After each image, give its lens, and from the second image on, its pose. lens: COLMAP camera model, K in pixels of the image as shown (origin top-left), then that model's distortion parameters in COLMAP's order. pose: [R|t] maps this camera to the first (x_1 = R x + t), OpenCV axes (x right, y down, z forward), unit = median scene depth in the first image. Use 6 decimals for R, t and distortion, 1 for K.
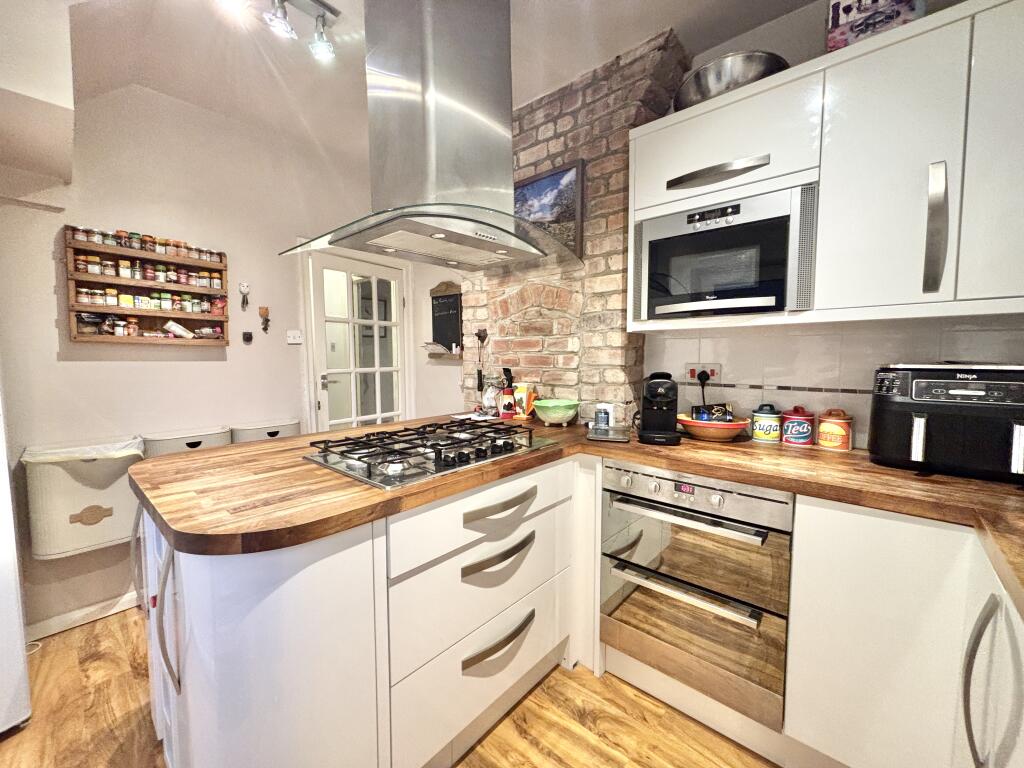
lens RADIAL K [[407.0, 0, 511.6], [0, 407.0, 384.2], [0, 0, 1]] dist [0.003123, -0.004662]
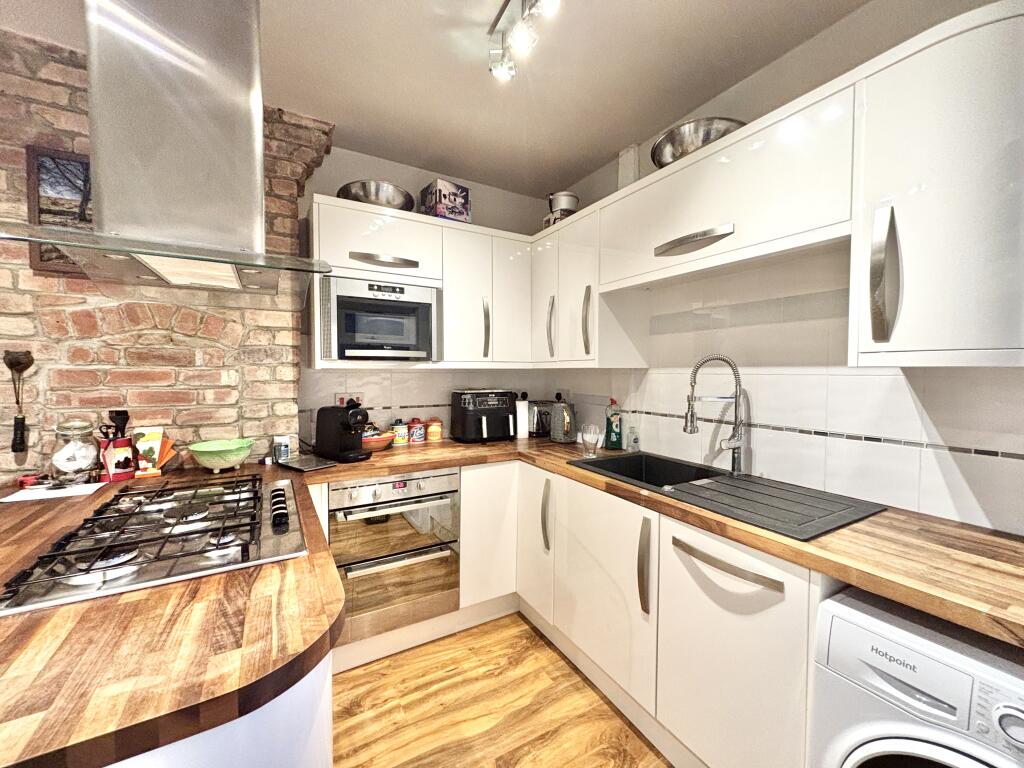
lens RADIAL K [[407.0, 0, 511.6], [0, 407.0, 384.2], [0, 0, 1]] dist [0.003123, -0.004662]
pose [[0.308734, -0.031223, 0.950636, -0.554525], [0.061479, 0.998026, 0.012814, -0.060568], [-0.949160, 0.054488, 0.310044, 0.129366]]
